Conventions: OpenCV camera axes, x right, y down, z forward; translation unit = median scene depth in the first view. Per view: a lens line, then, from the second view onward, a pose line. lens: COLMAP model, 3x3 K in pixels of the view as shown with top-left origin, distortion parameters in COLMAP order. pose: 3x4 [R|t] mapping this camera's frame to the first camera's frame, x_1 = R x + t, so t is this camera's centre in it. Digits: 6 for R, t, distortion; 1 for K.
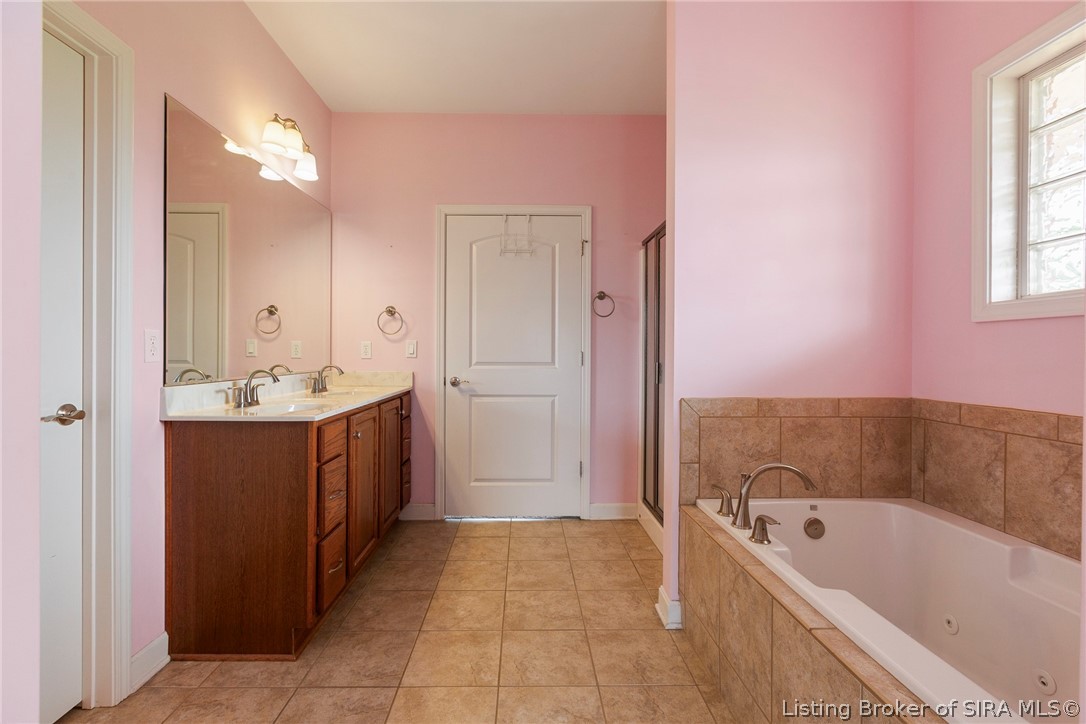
lens RADIAL K [[490.3, 0, 543.0], [0, 490.3, 358.6], [0, 0, 1]] dist [0.001942, -0.000829]
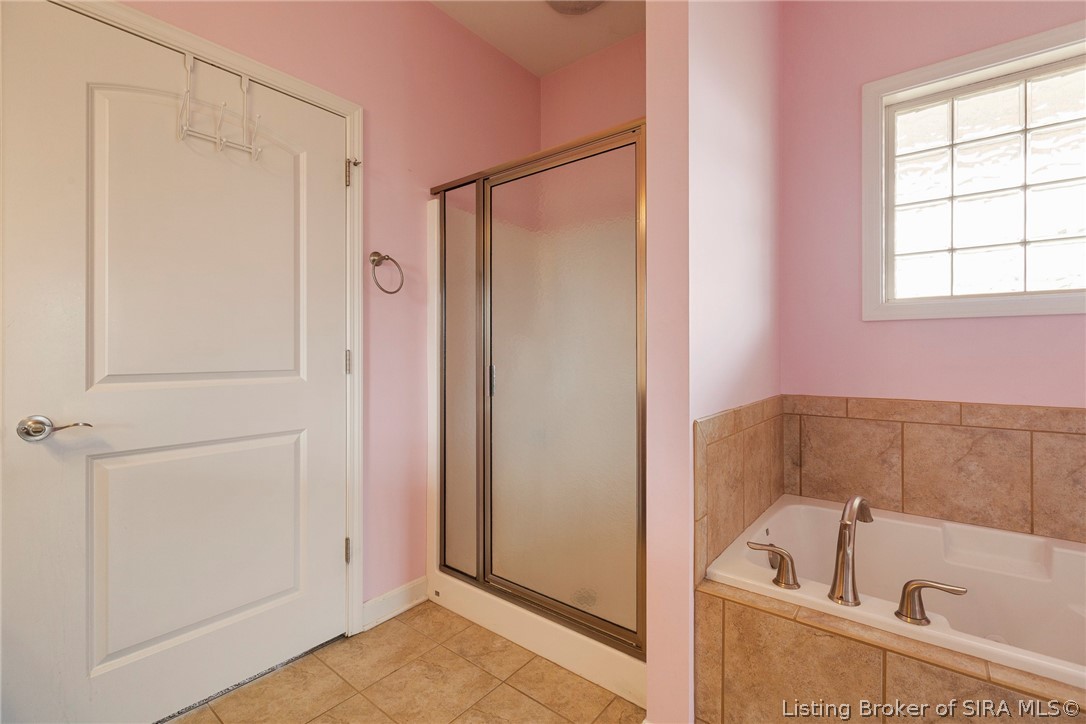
lens RADIAL K [[490.3, 0, 578.0], [0, 490.3, 351.9], [0, 0, 1]] dist [0.001942, -0.000829]
pose [[0.658926, -0.004645, 0.752194, -0.322625], [0.013244, 0.999898, -0.005427, -0.008537], [-0.752091, 0.013539, 0.658920, 0.727156]]
